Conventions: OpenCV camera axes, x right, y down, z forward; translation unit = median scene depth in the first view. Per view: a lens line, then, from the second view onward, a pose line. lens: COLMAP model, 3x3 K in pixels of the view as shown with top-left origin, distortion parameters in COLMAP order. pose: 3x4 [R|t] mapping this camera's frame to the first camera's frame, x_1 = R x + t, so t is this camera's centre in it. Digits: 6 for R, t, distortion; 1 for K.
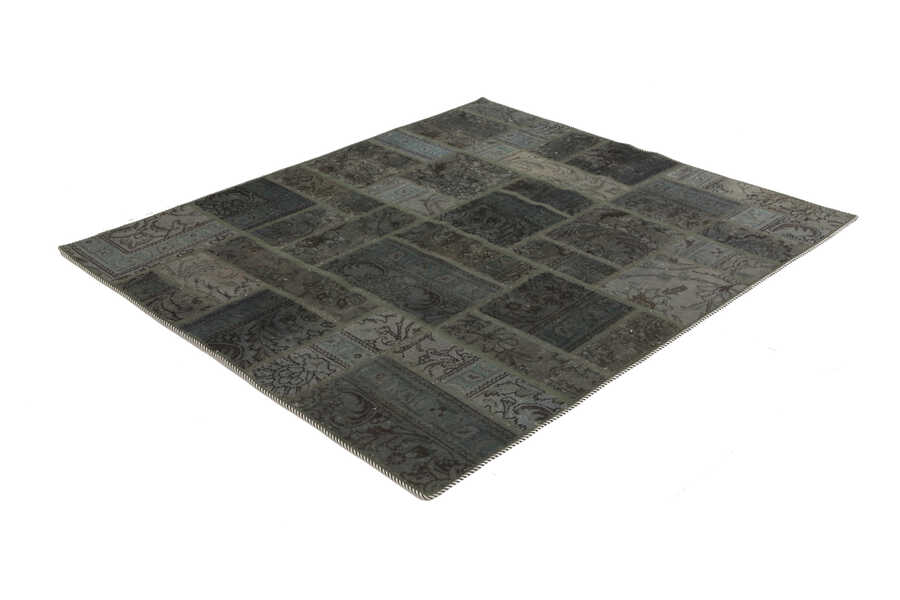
lens RADIAL K [[1034.2, 0, 450.0], [0, 1034.2, 300.0], [0, 0, 1]] dist [-0.022456, -0.011675]
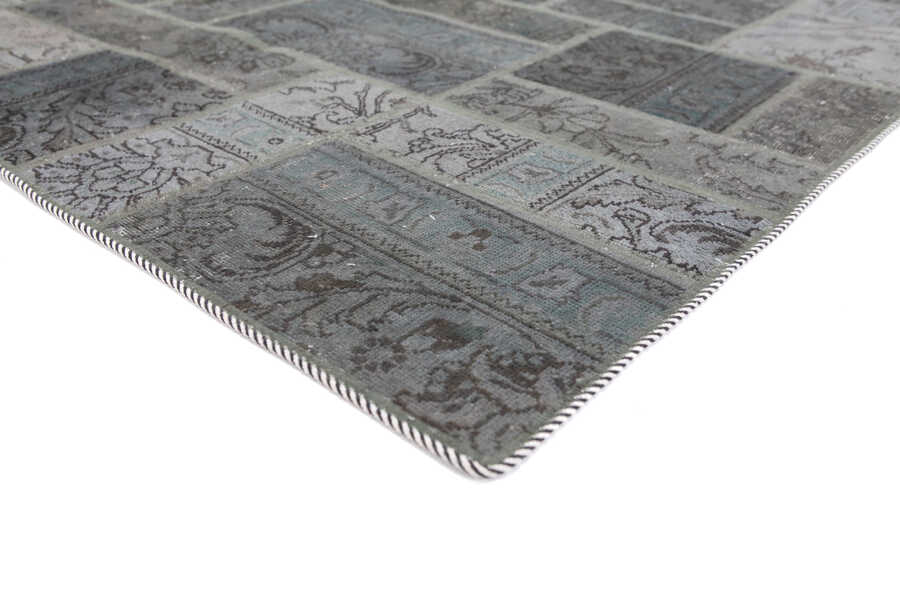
lens RADIAL K [[856.6, 0, 450.0], [0, 856.6, 300.0], [0, 0, 1]] dist [-0.076295, 0.126119]
pose [[0.996619, -0.017827, 0.080204, -0.040863], [0.011990, 0.997283, 0.072686, 0.092519], [-0.081281, -0.071479, 0.994125, 0.573951]]
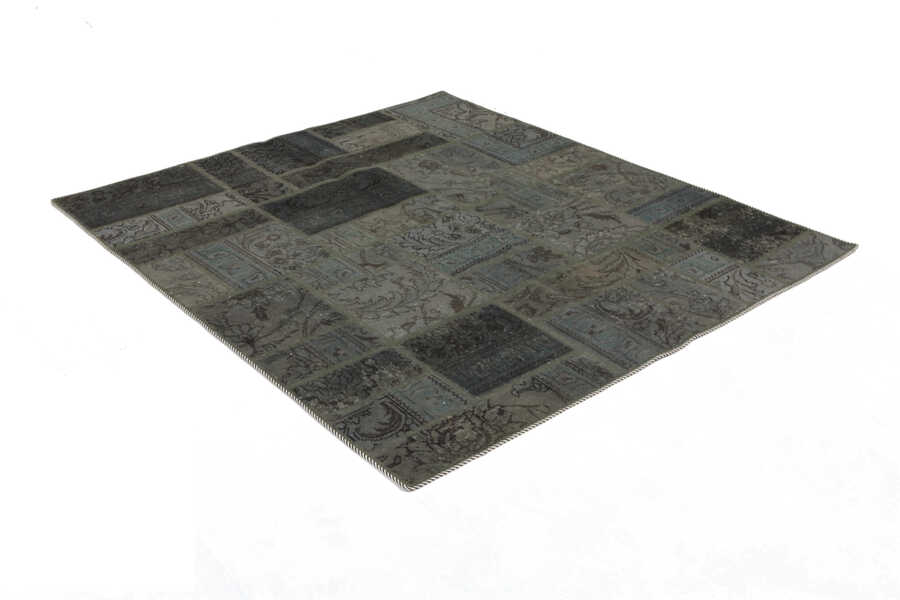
lens RADIAL K [[1058.3, 0, 450.0], [0, 1058.3, 300.0], [0, 0, 1]] dist [-0.011607, -0.008134]
pose [[-0.086002, 0.507664, -0.857252, 1.073973], [-0.479839, 0.732965, 0.482200, -0.595272], [0.873131, 0.452813, 0.180561, 1.008163]]
